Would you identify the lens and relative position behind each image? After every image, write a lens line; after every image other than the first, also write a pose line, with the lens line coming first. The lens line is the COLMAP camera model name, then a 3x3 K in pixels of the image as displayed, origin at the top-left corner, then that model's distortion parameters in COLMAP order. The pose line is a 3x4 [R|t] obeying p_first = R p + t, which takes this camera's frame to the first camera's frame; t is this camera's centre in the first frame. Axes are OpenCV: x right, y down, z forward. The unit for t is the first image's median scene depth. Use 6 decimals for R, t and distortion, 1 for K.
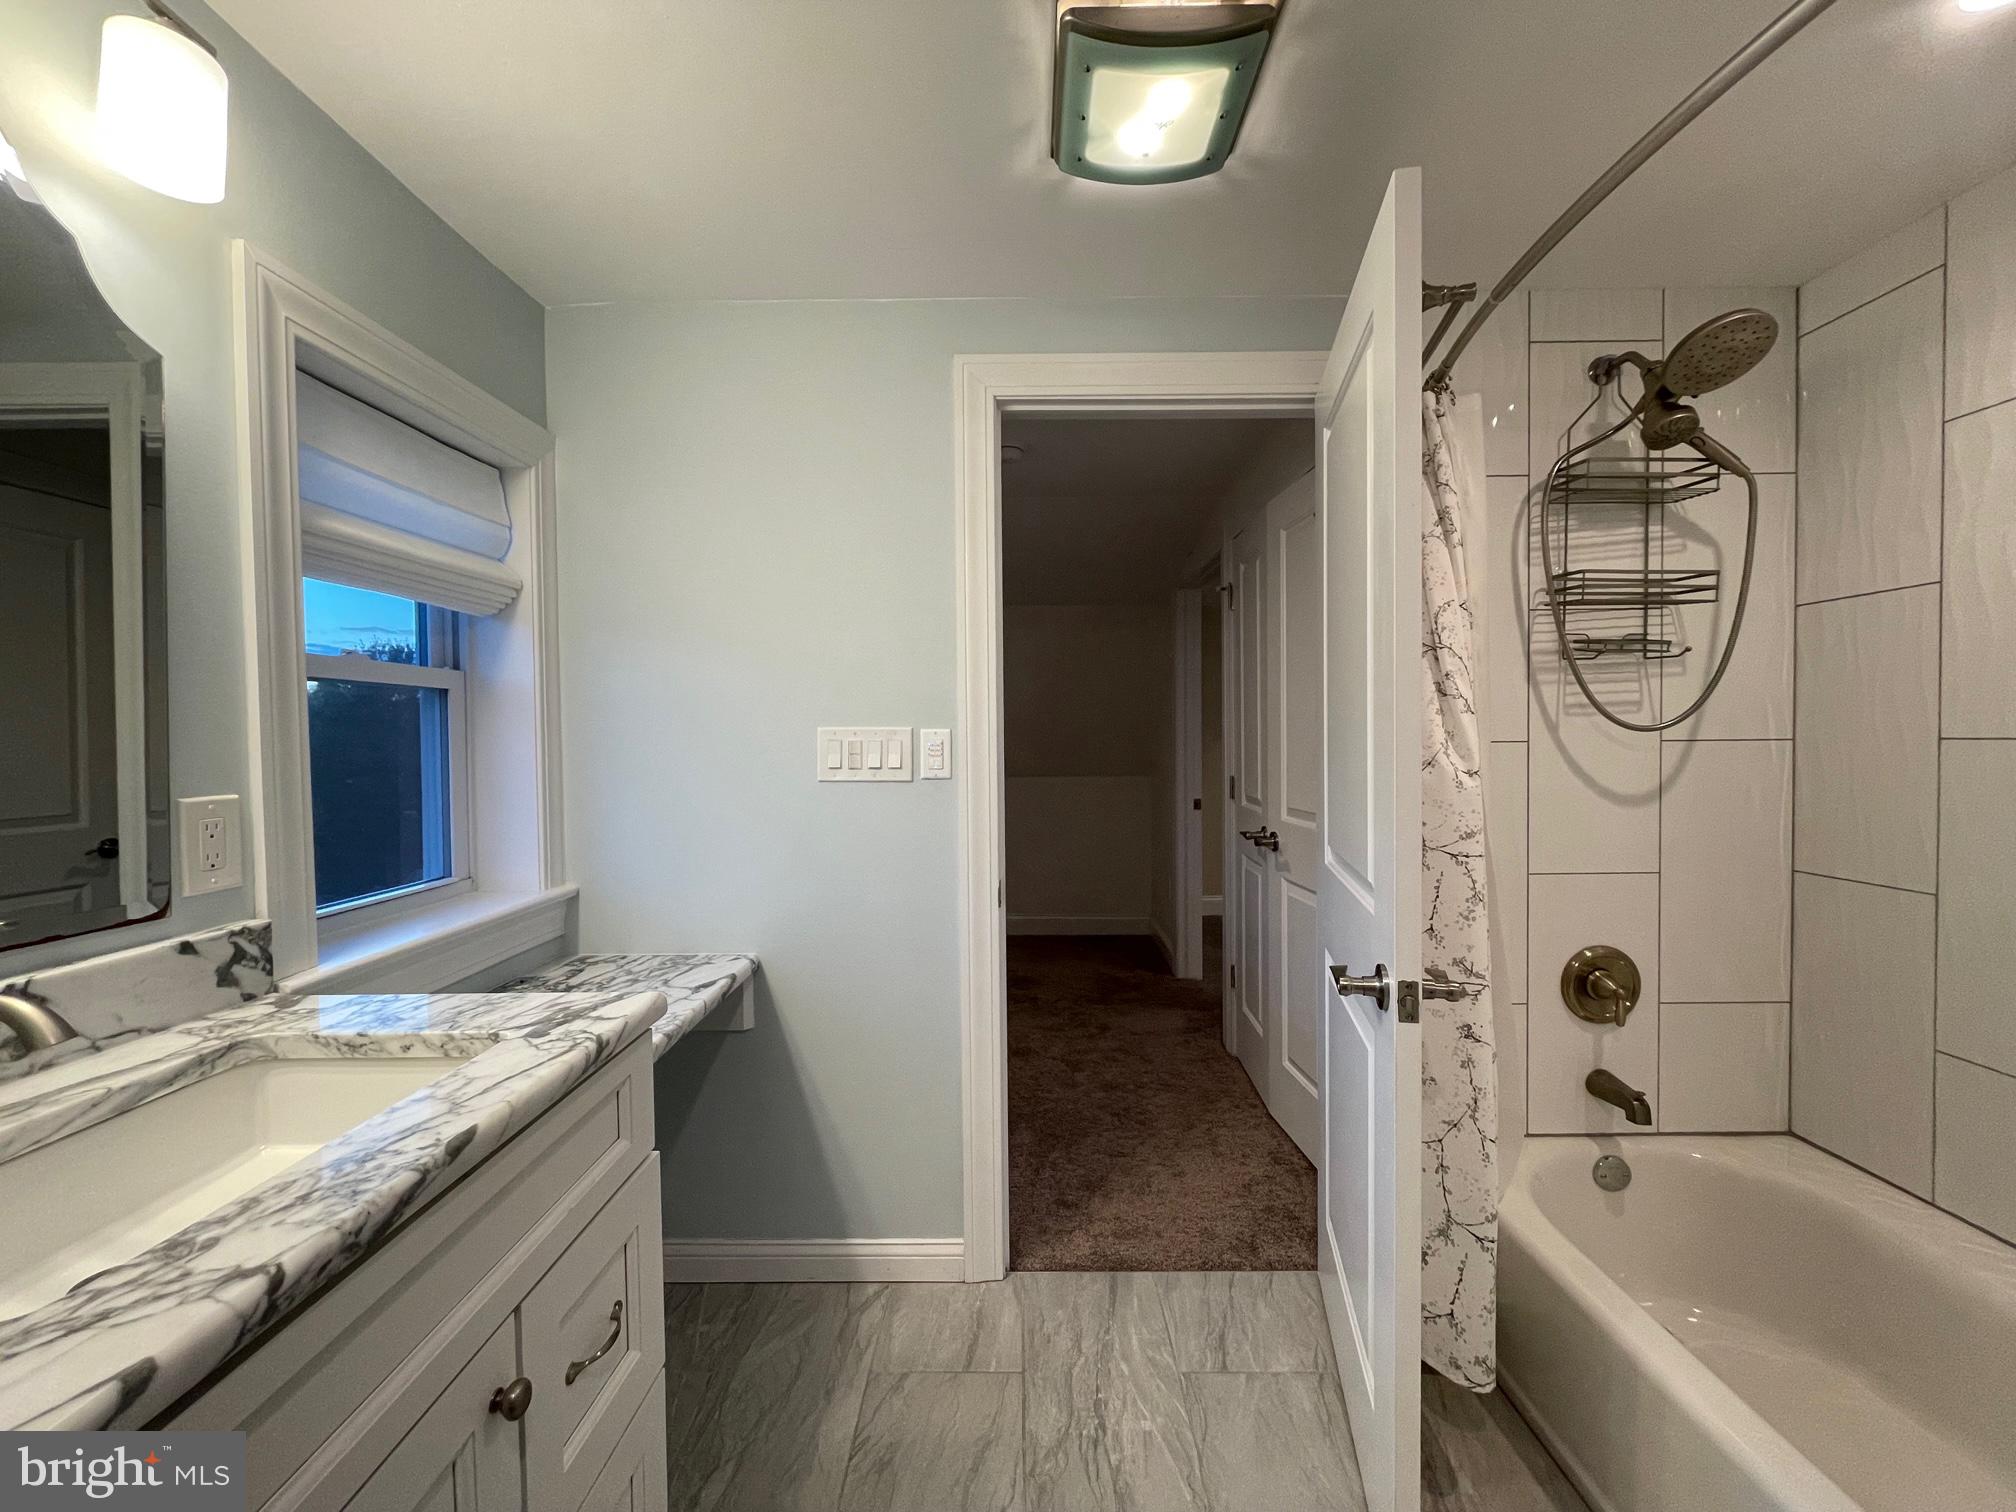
lens RADIAL K [[815.3, 0, 1011.0], [0, 815.3, 754.5], [0, 0, 1]] dist [-0.001941, -0.000499]
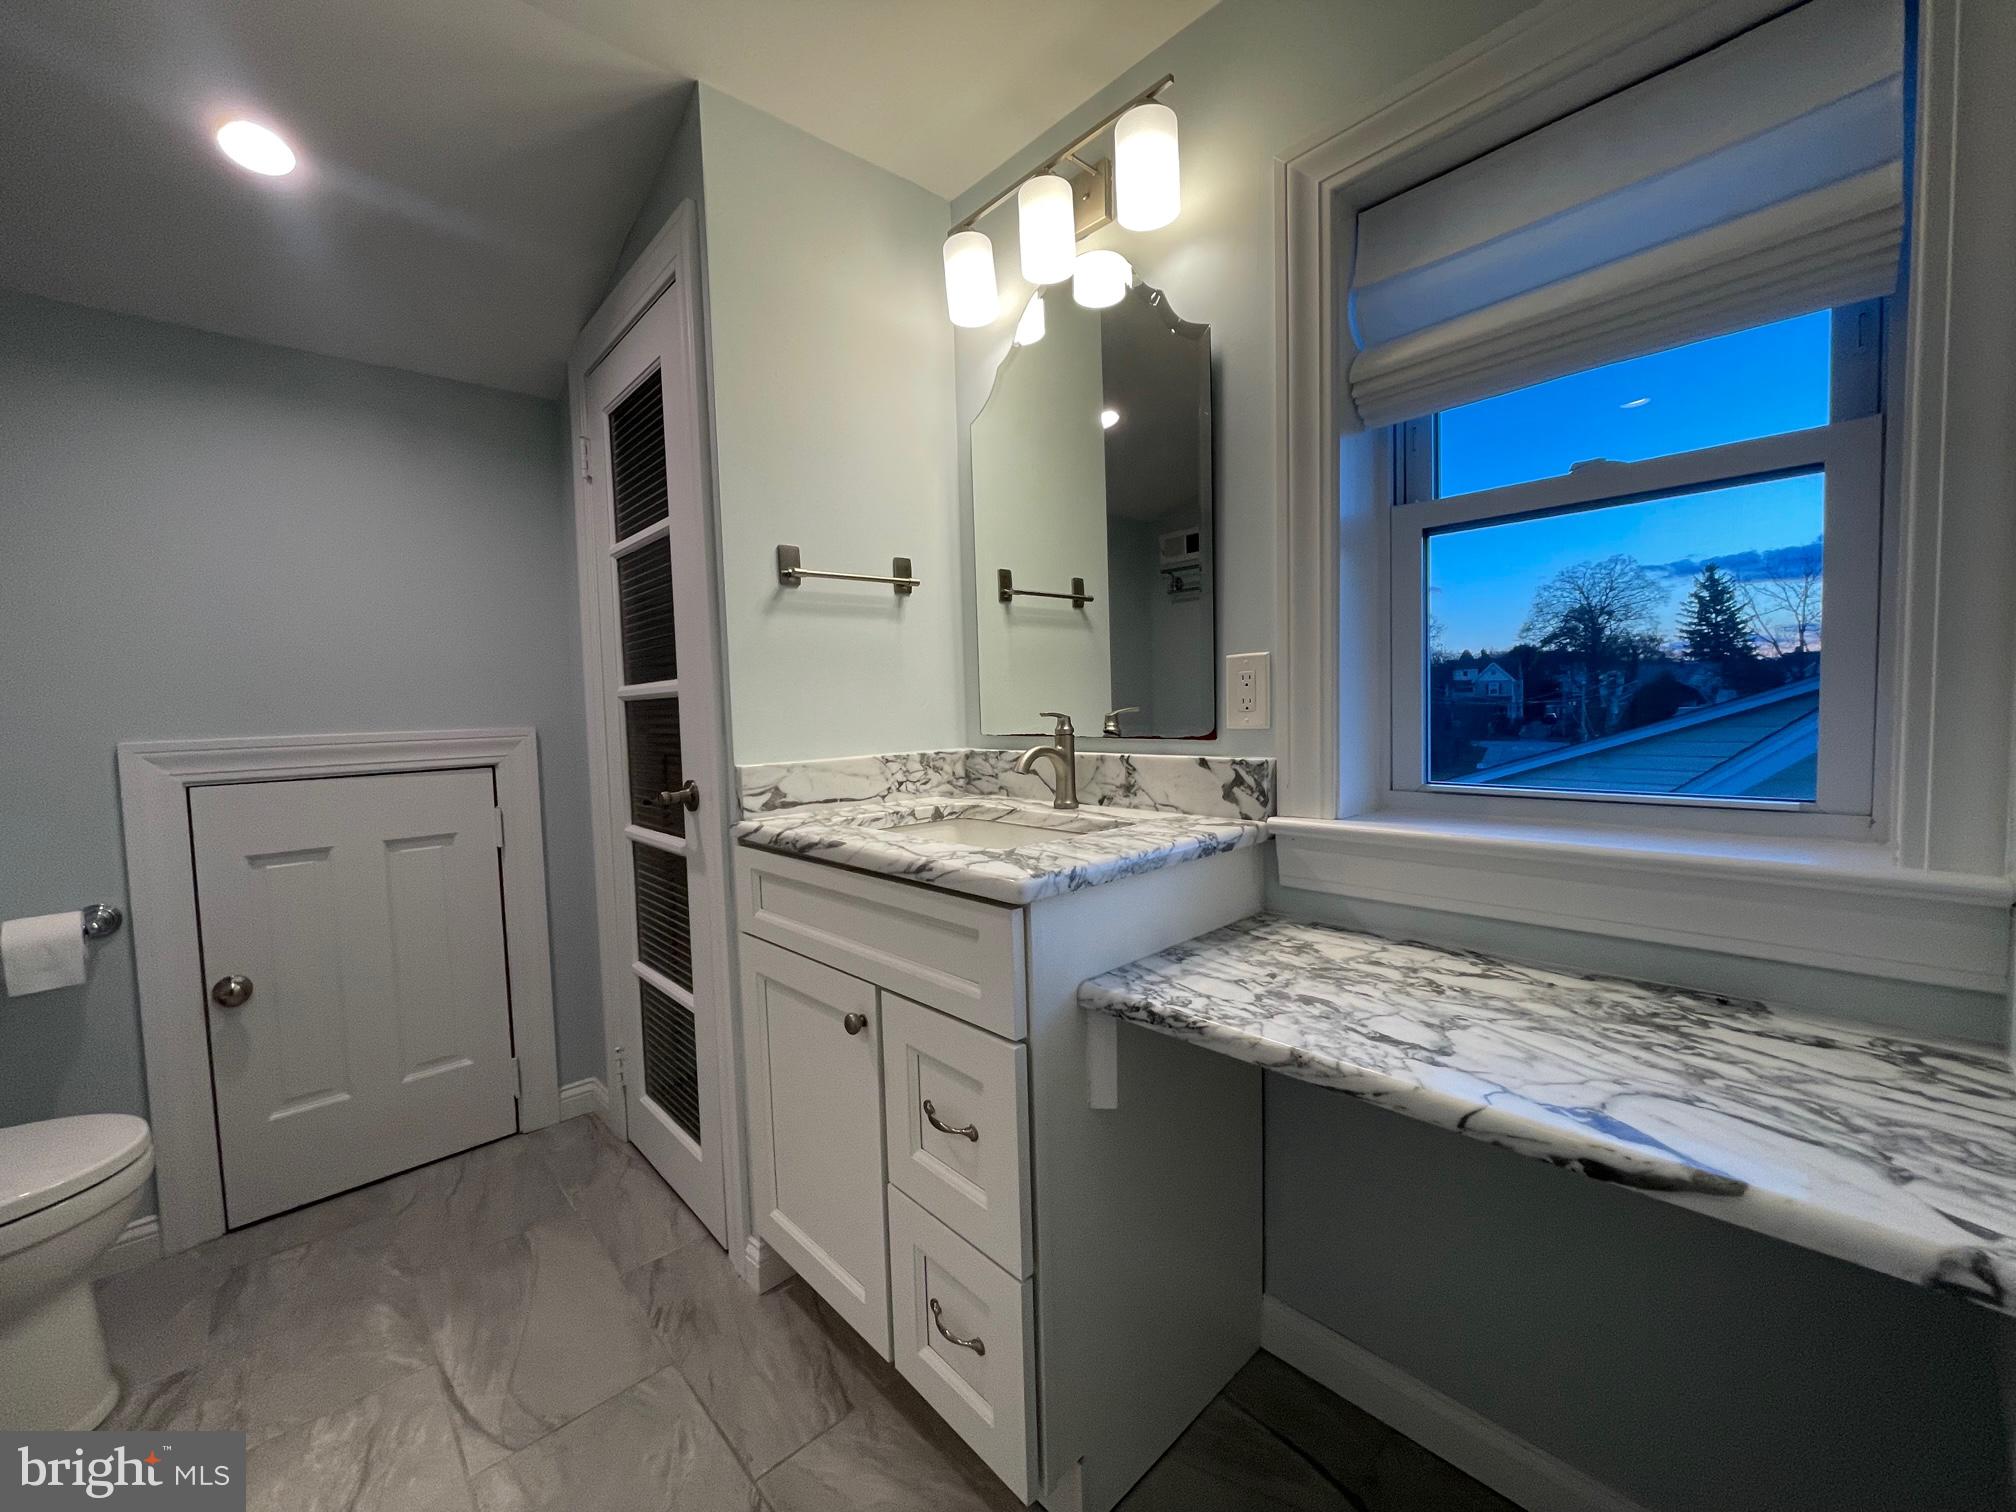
lens RADIAL K [[815.3, 0, 1007.5], [0, 815.3, 753.0], [0, 0, 1]] dist [-0.001941, -0.000499]
pose [[-0.731570, 0.078676, -0.677211, 0.165329], [0.026481, 0.995849, 0.087088, 0.087716], [0.681251, 0.045778, -0.730617, 1.721638]]
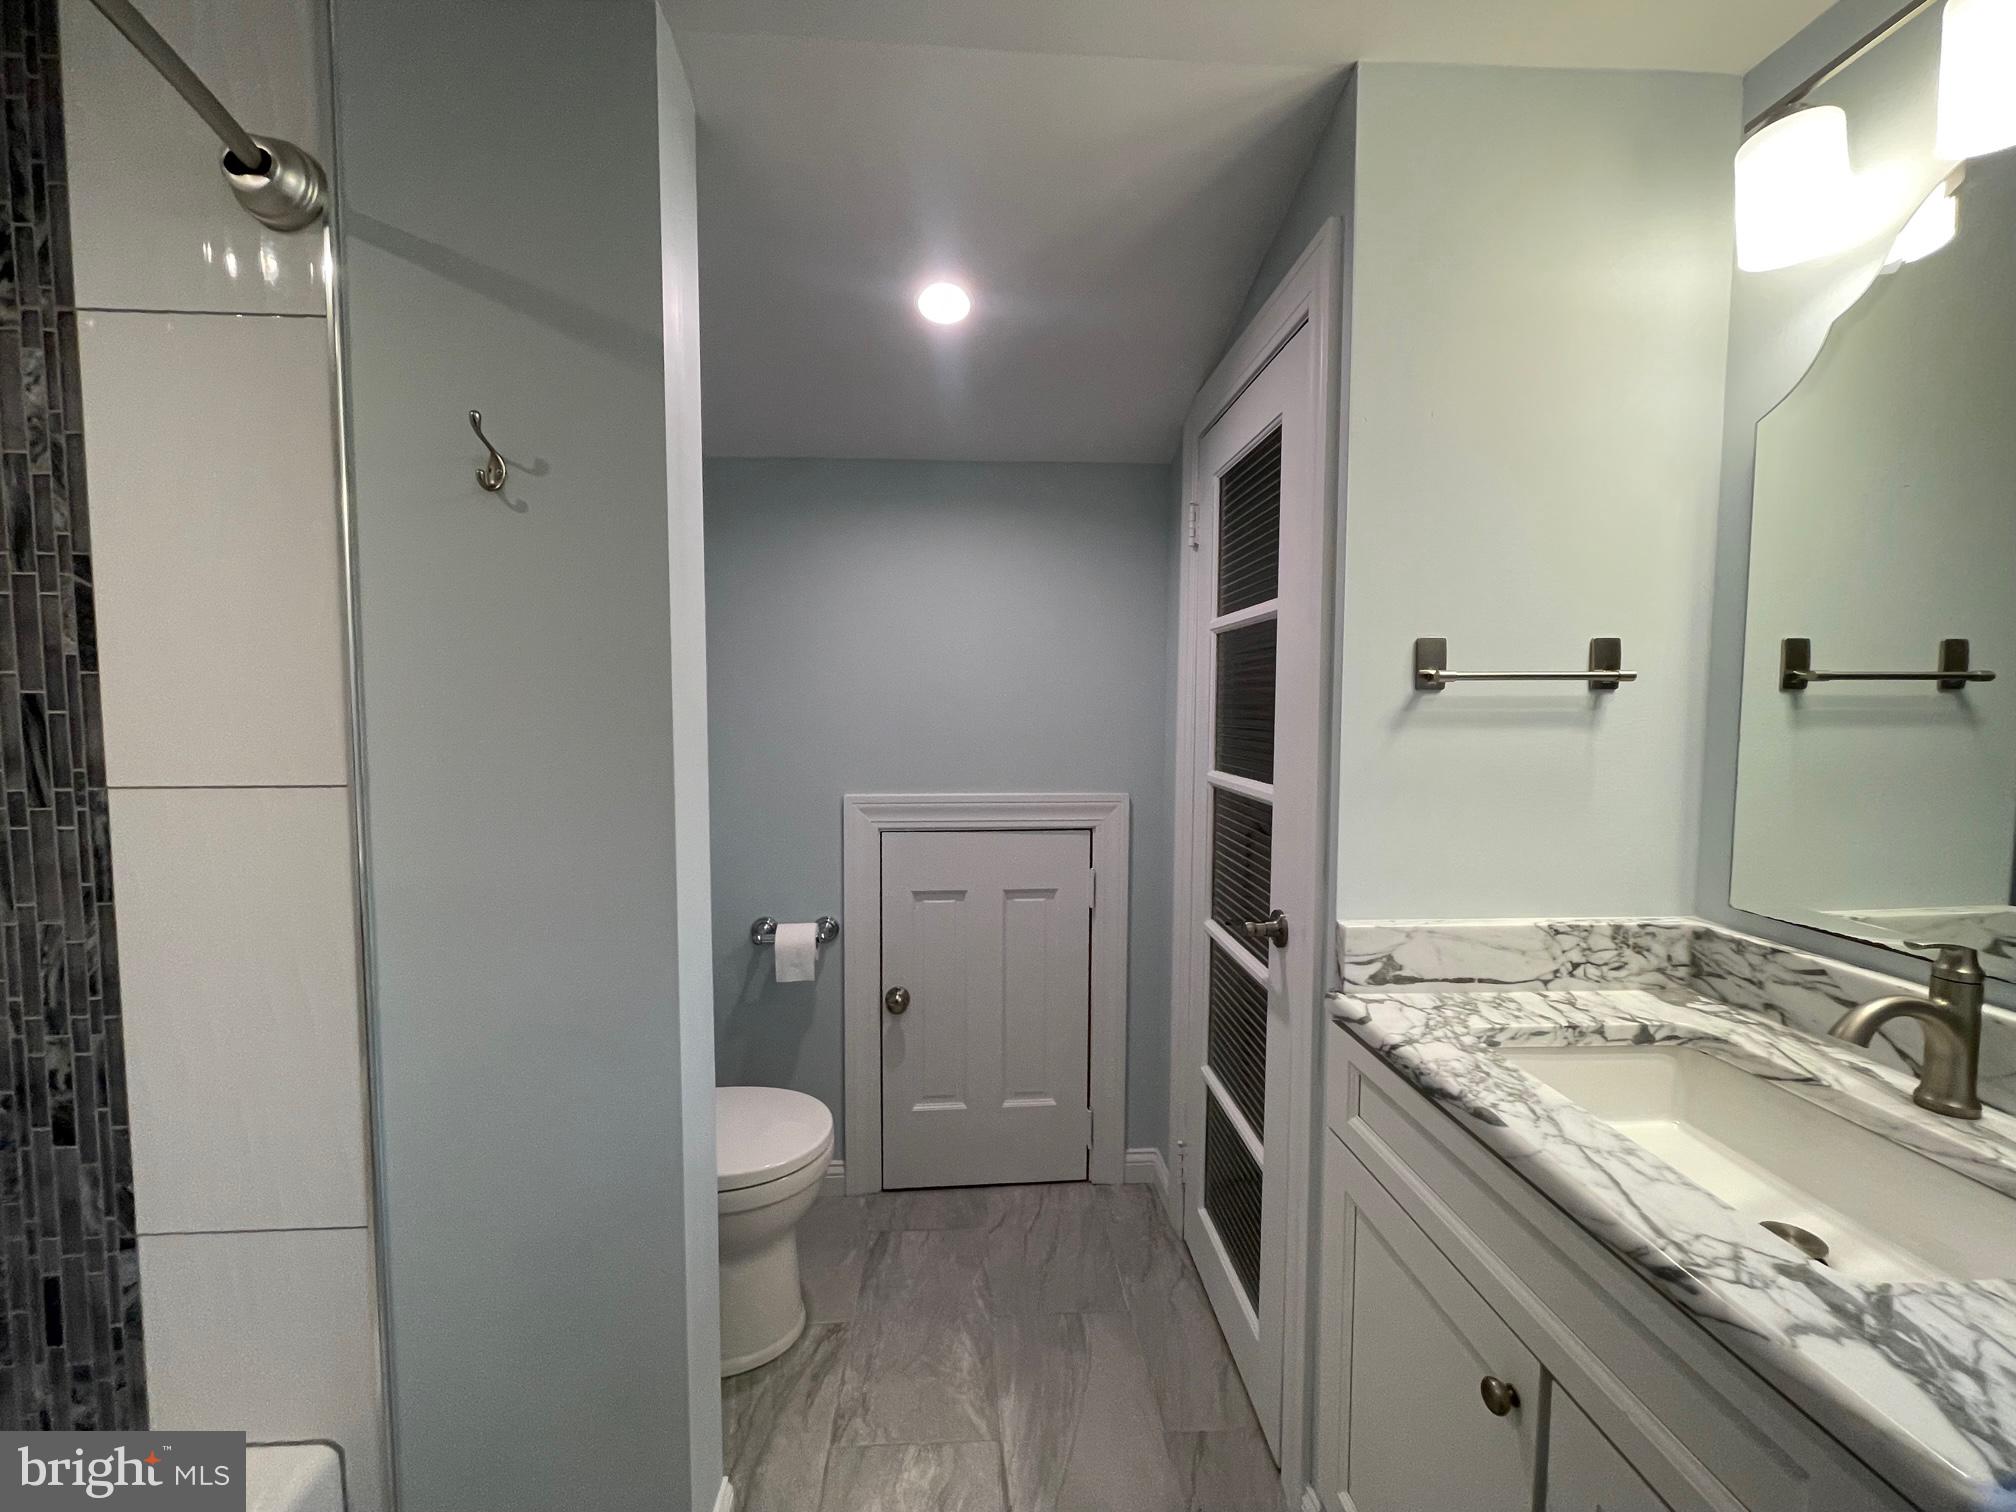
lens RADIAL K [[815.3, 0, 1007.9], [0, 815.3, 753.9], [0, 0, 1]] dist [-0.001941, -0.000499]
pose [[-0.997816, 0.016810, -0.063882, 0.075220], [0.011285, 0.996242, 0.085879, -0.121086], [0.065085, 0.084971, -0.994255, 1.428142]]
